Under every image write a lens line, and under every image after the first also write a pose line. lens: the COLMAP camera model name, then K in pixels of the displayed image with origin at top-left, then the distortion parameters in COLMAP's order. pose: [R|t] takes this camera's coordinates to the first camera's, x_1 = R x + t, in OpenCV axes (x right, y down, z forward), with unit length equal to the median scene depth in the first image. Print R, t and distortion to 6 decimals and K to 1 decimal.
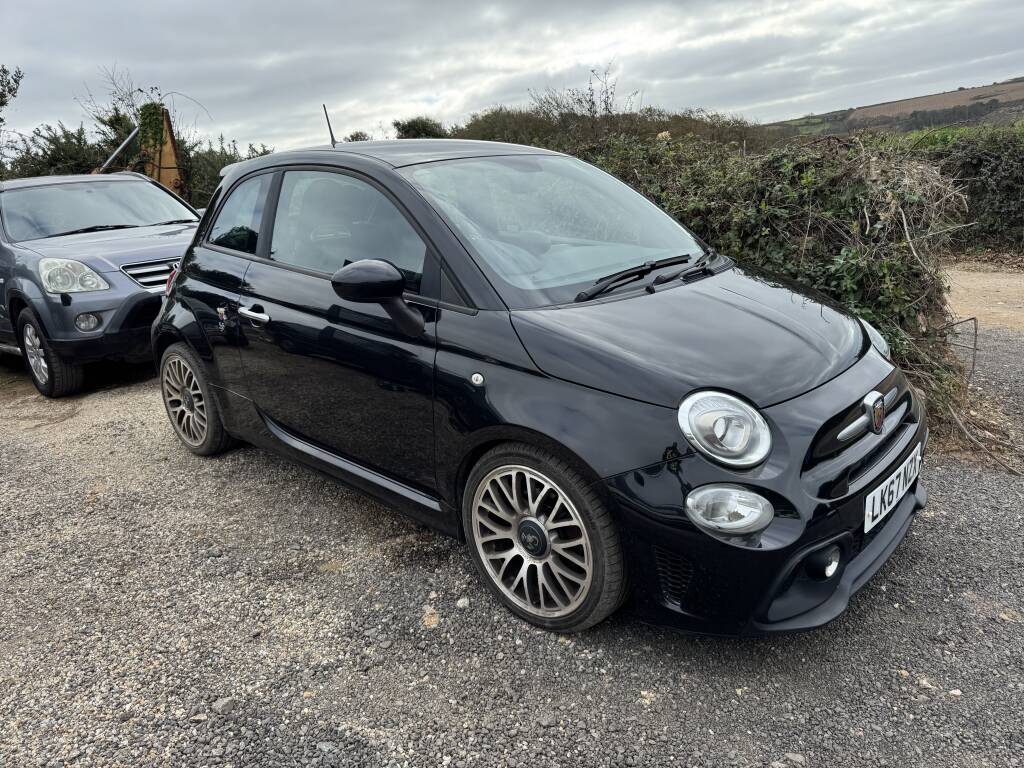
lens RADIAL K [[710.0, 0, 512.0], [0, 710.0, 384.0], [0, 0, 1]] dist [0.073716, -0.090952]
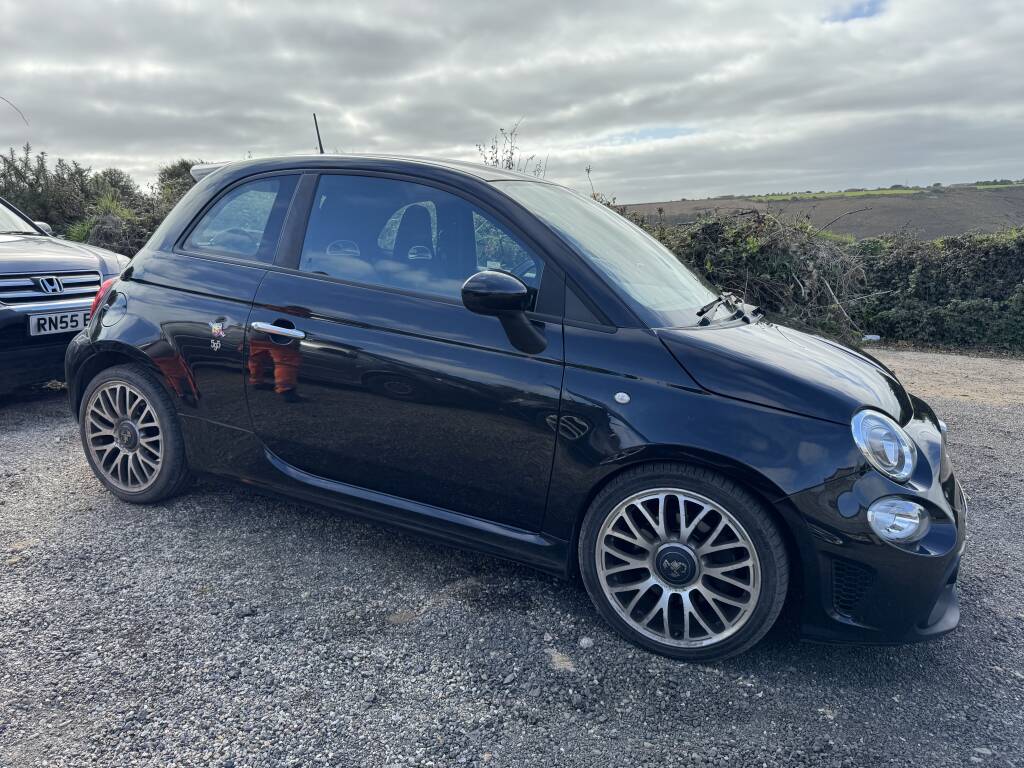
lens RADIAL K [[710.0, 0, 512.0], [0, 710.0, 384.0], [0, 0, 1]] dist [0.073716, -0.090952]
pose [[0.948691, 0.032889, 0.314489, -0.485865], [-0.004248, 0.995812, -0.091324, 0.060435], [-0.316175, 0.085302, 0.944858, 0.131350]]
